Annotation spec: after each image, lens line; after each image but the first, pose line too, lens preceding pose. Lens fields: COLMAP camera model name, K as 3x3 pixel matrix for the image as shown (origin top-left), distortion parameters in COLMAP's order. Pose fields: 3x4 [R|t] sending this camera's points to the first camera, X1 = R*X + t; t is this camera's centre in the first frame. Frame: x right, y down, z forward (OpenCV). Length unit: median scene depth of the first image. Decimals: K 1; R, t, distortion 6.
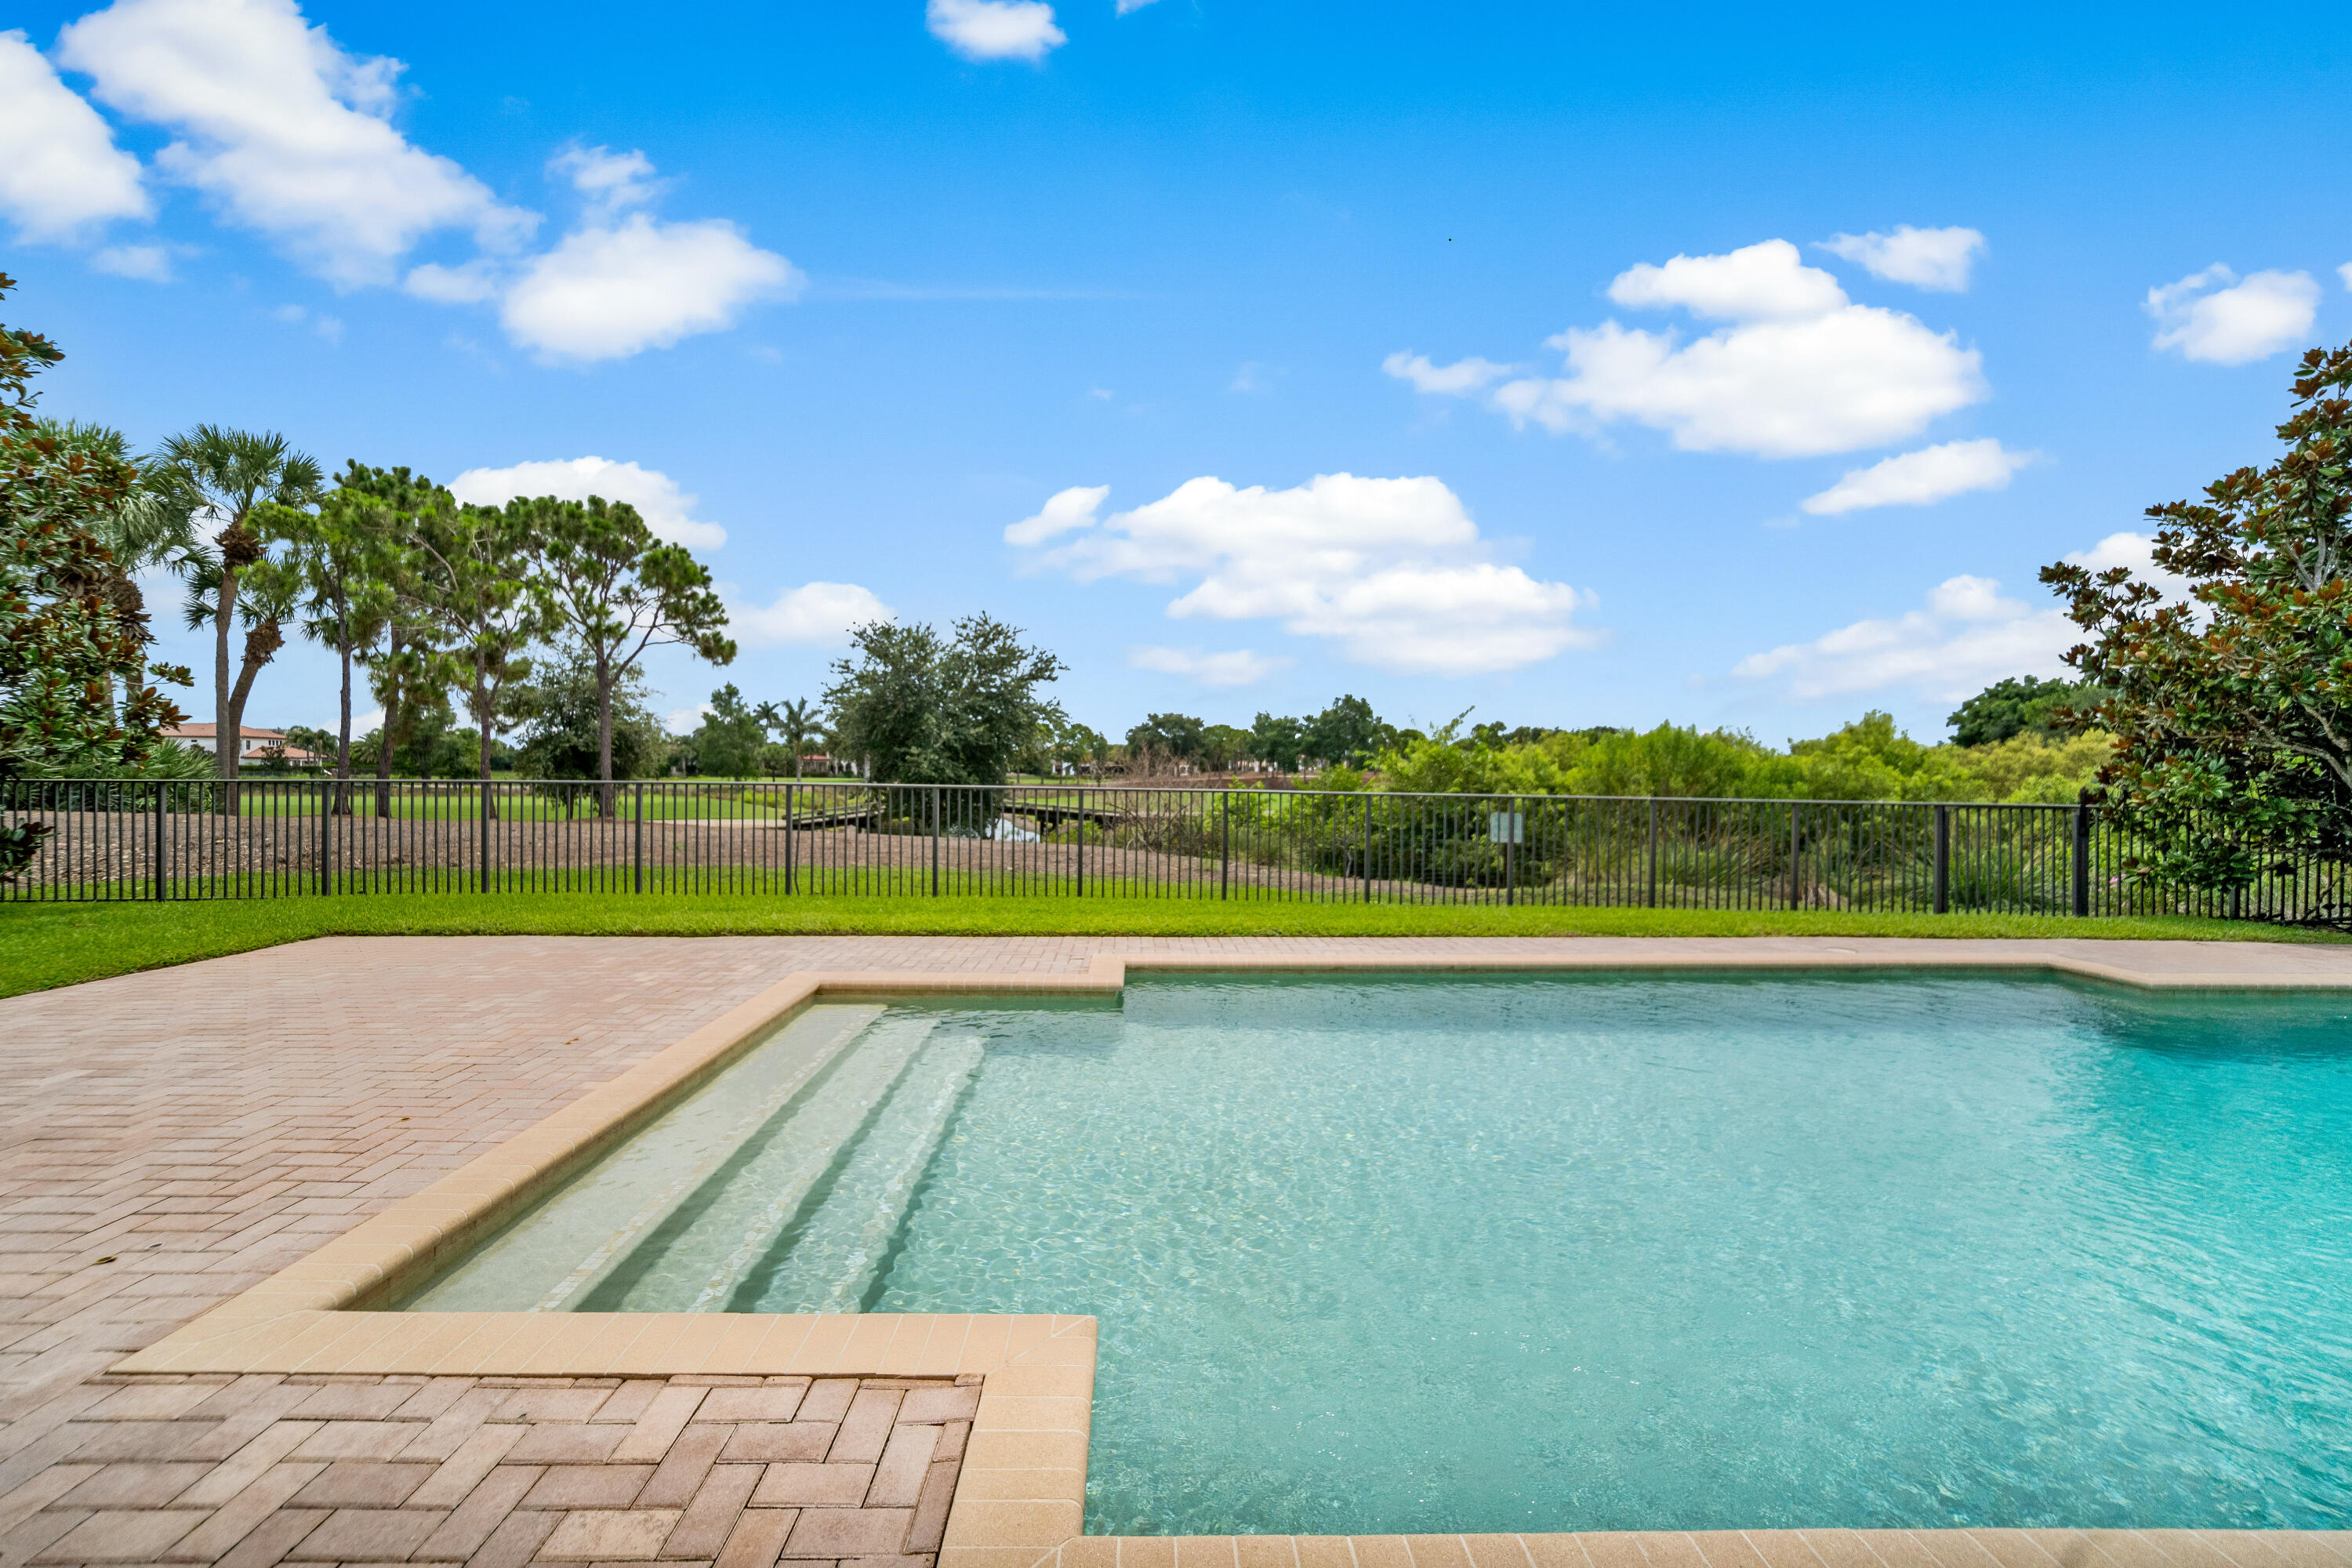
lens RADIAL K [[900.3, 0, 1168.8], [0, 900.3, 777.4], [0, 0, 1]] dist [-0.021638, 0.008194]
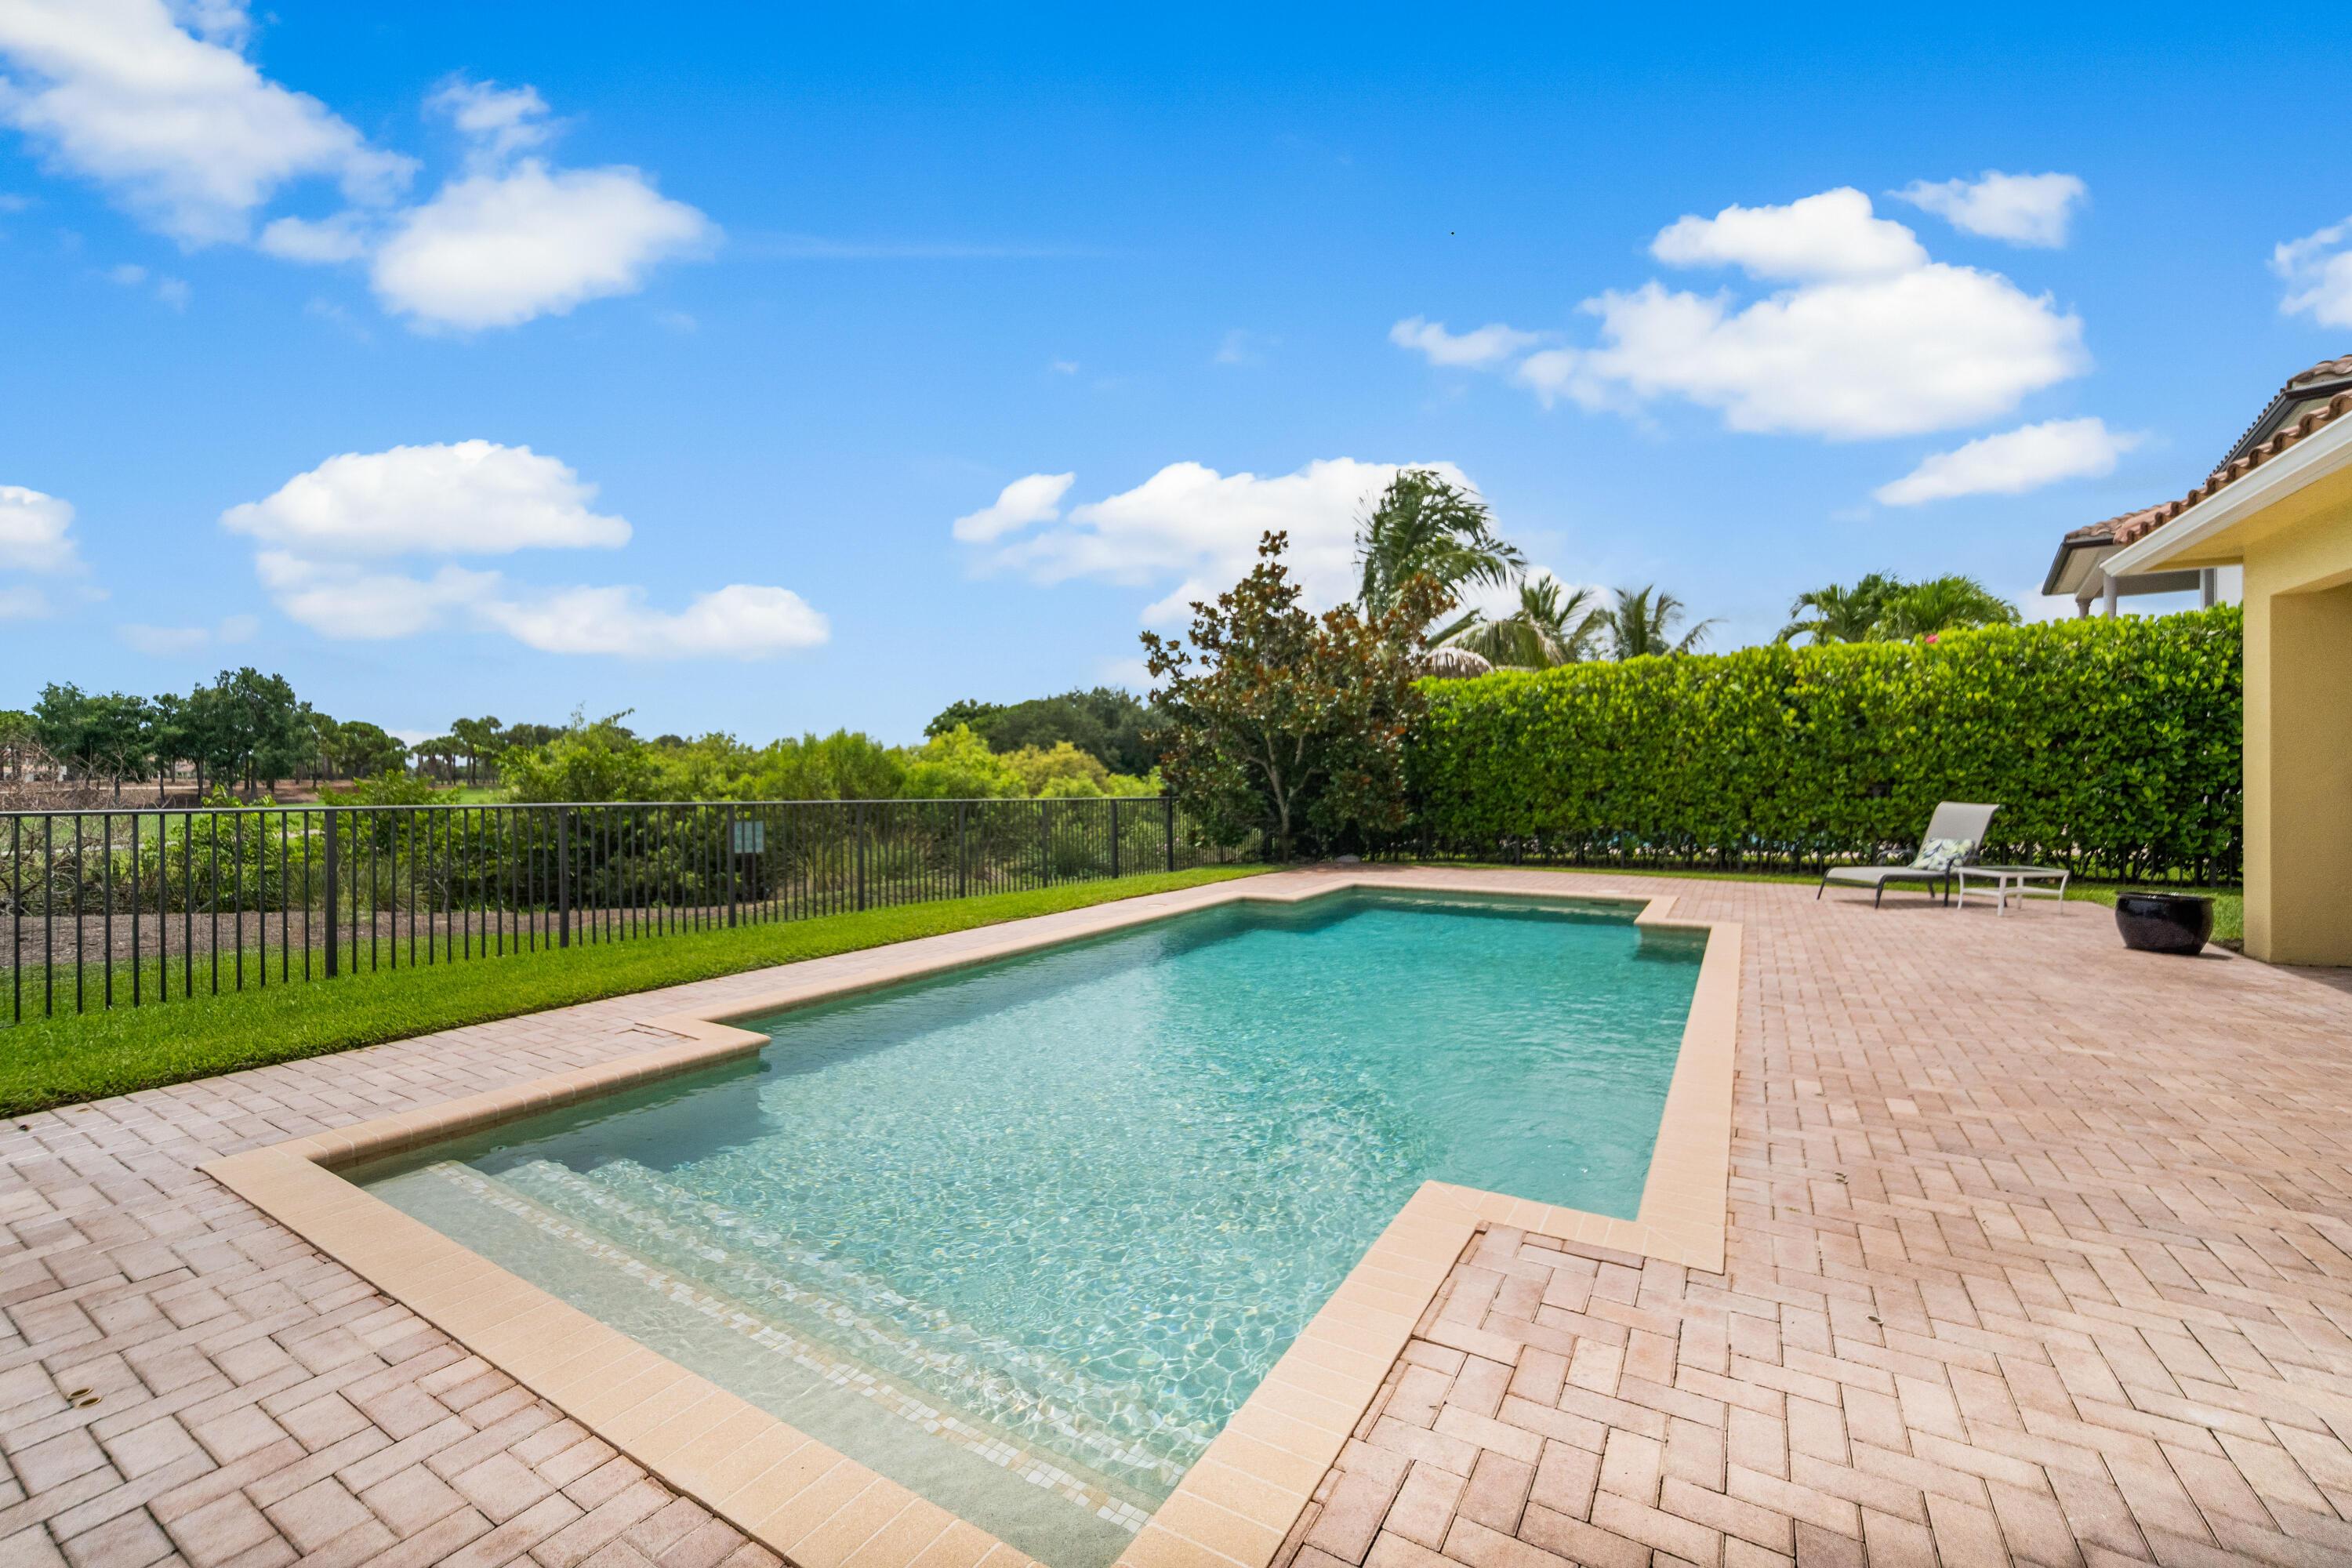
lens RADIAL K [[972.0, 0, 1176.0], [0, 972.0, 784.0], [0, 0, 1]] dist [-0.002366, 0.004692]
pose [[0.531869, -0.012631, 0.846732, -0.202203], [0.012512, 0.999897, 0.007056, -0.001116], [-0.846734, 0.006842, 0.531972, 0.072115]]
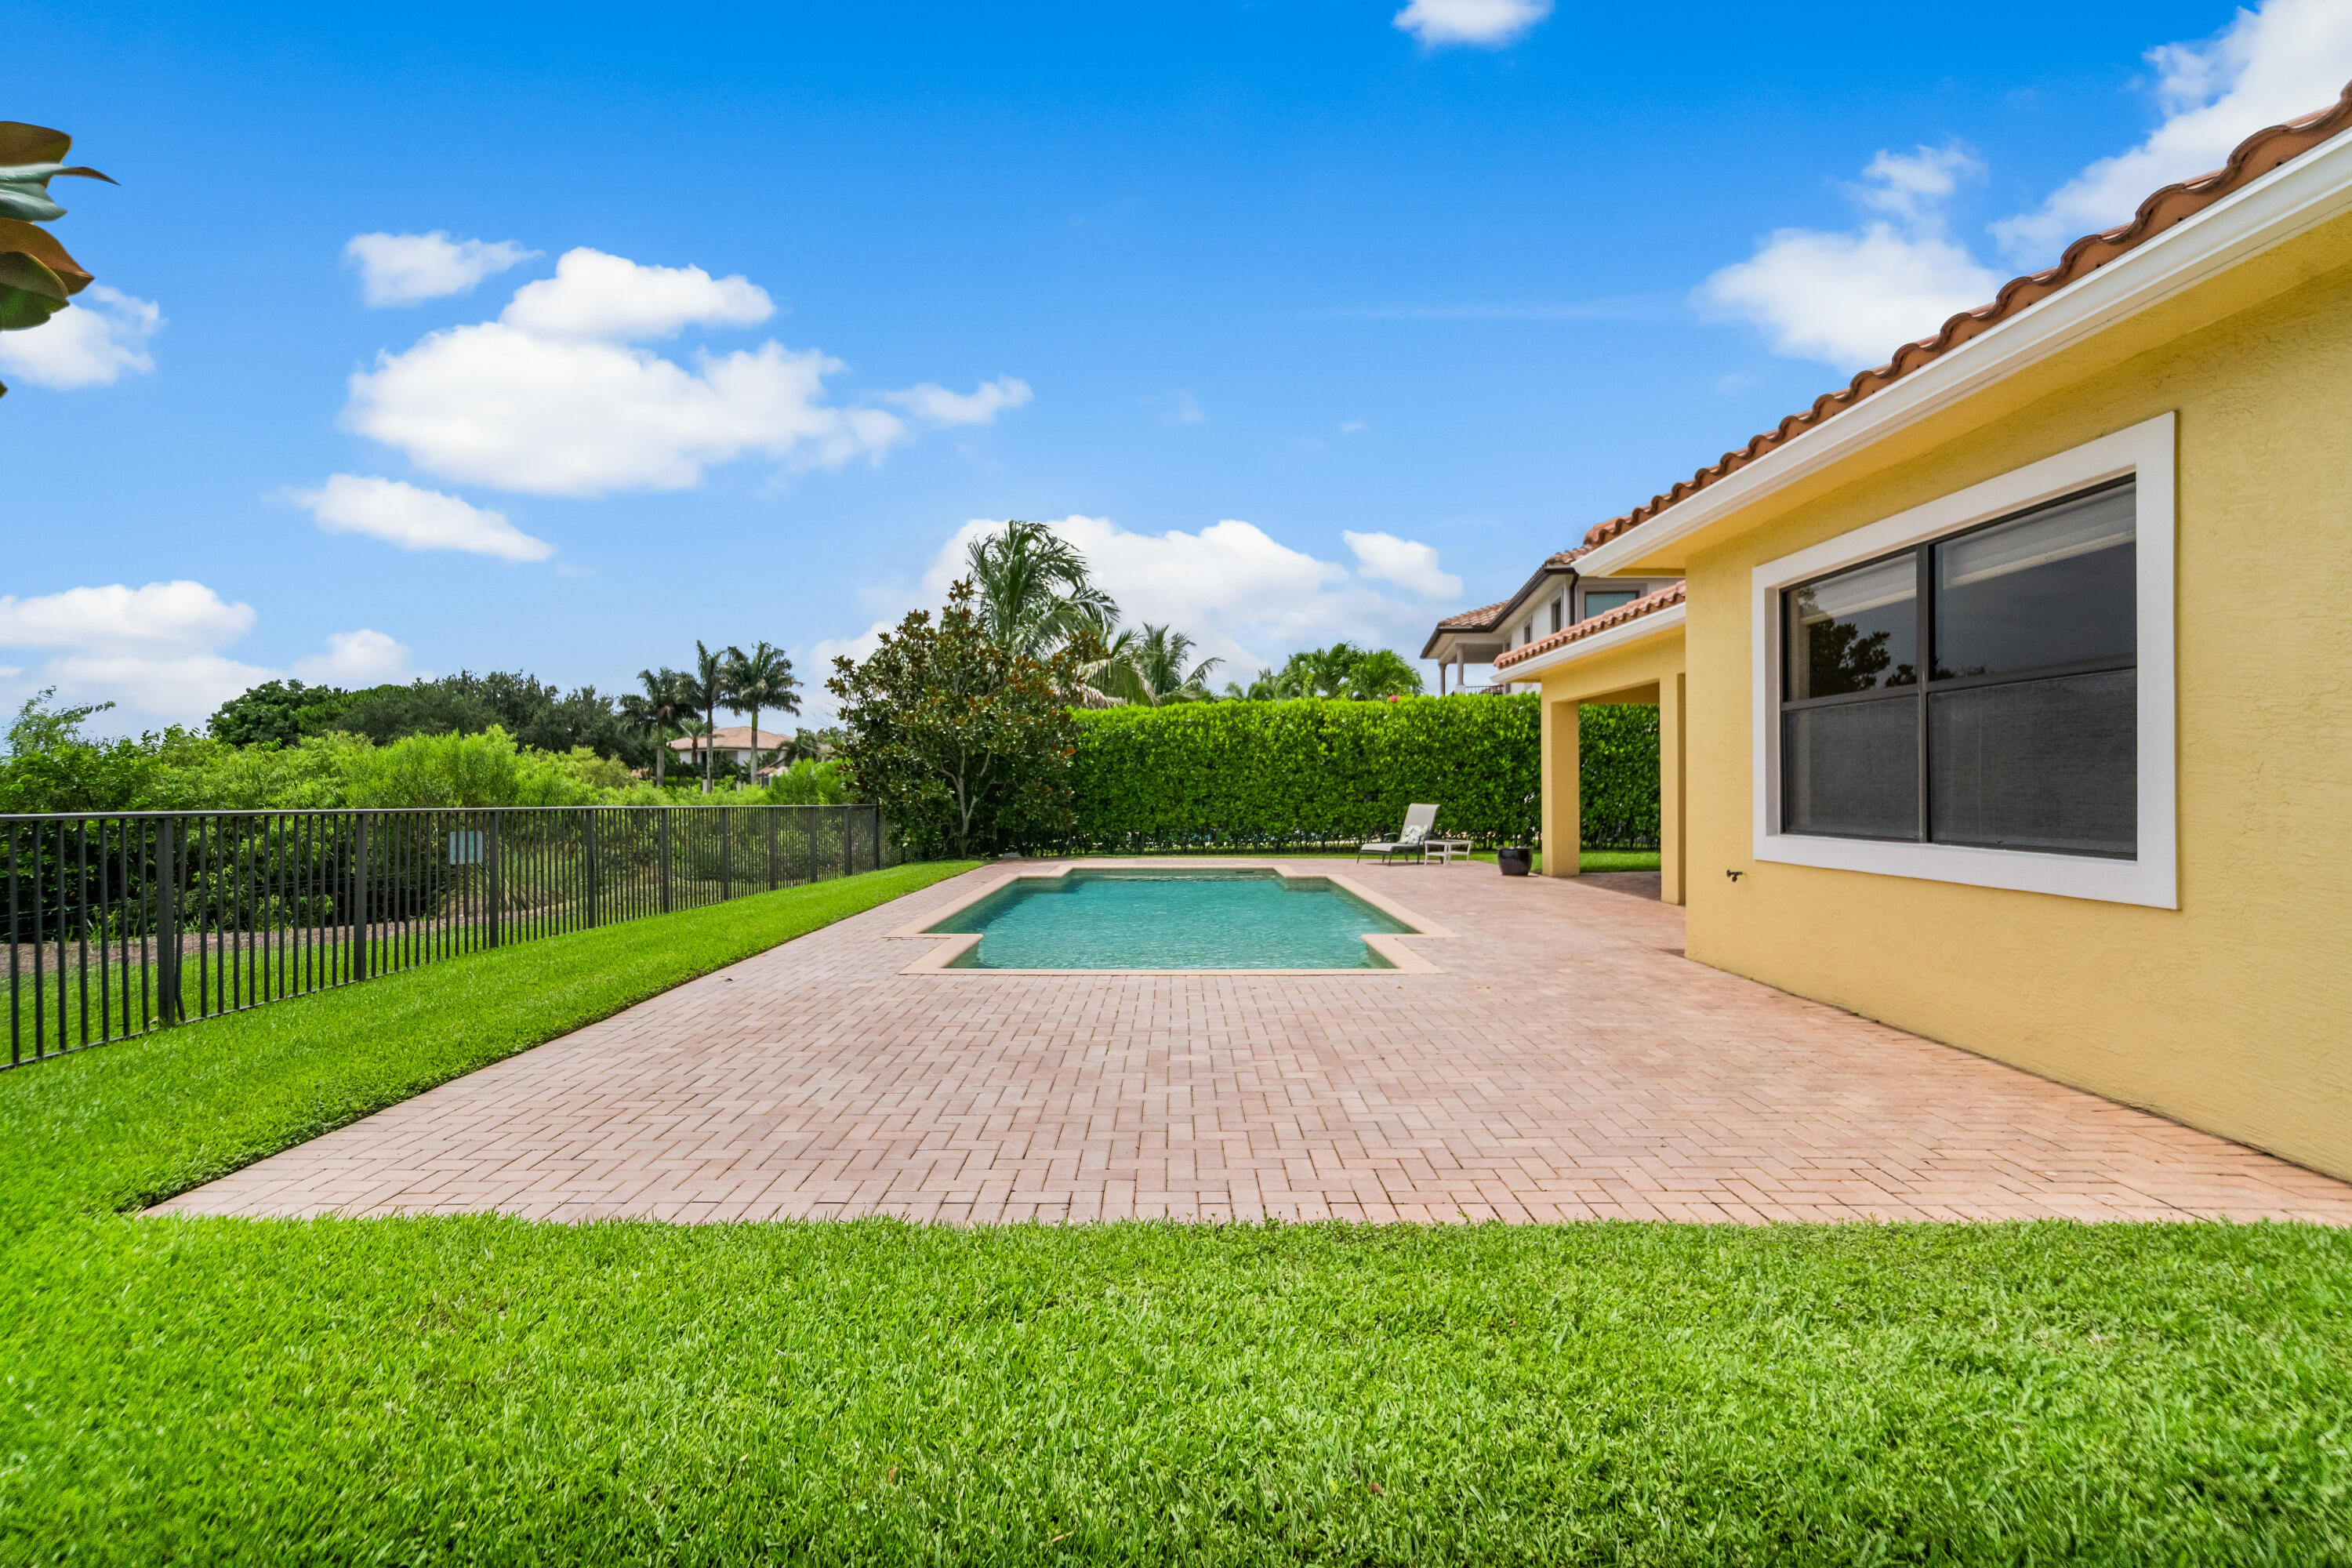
lens RADIAL K [[1095.1, 0, 1176.0], [0, 1095.1, 784.0], [0, 0, 1]] dist [-0.000171, 0.000007]
pose [[0.023368, -0.002936, 0.999723, -0.595587], [0.008544, 0.999960, 0.002737, -0.005223], [-0.999690, 0.008477, 0.023392, 0.214046]]
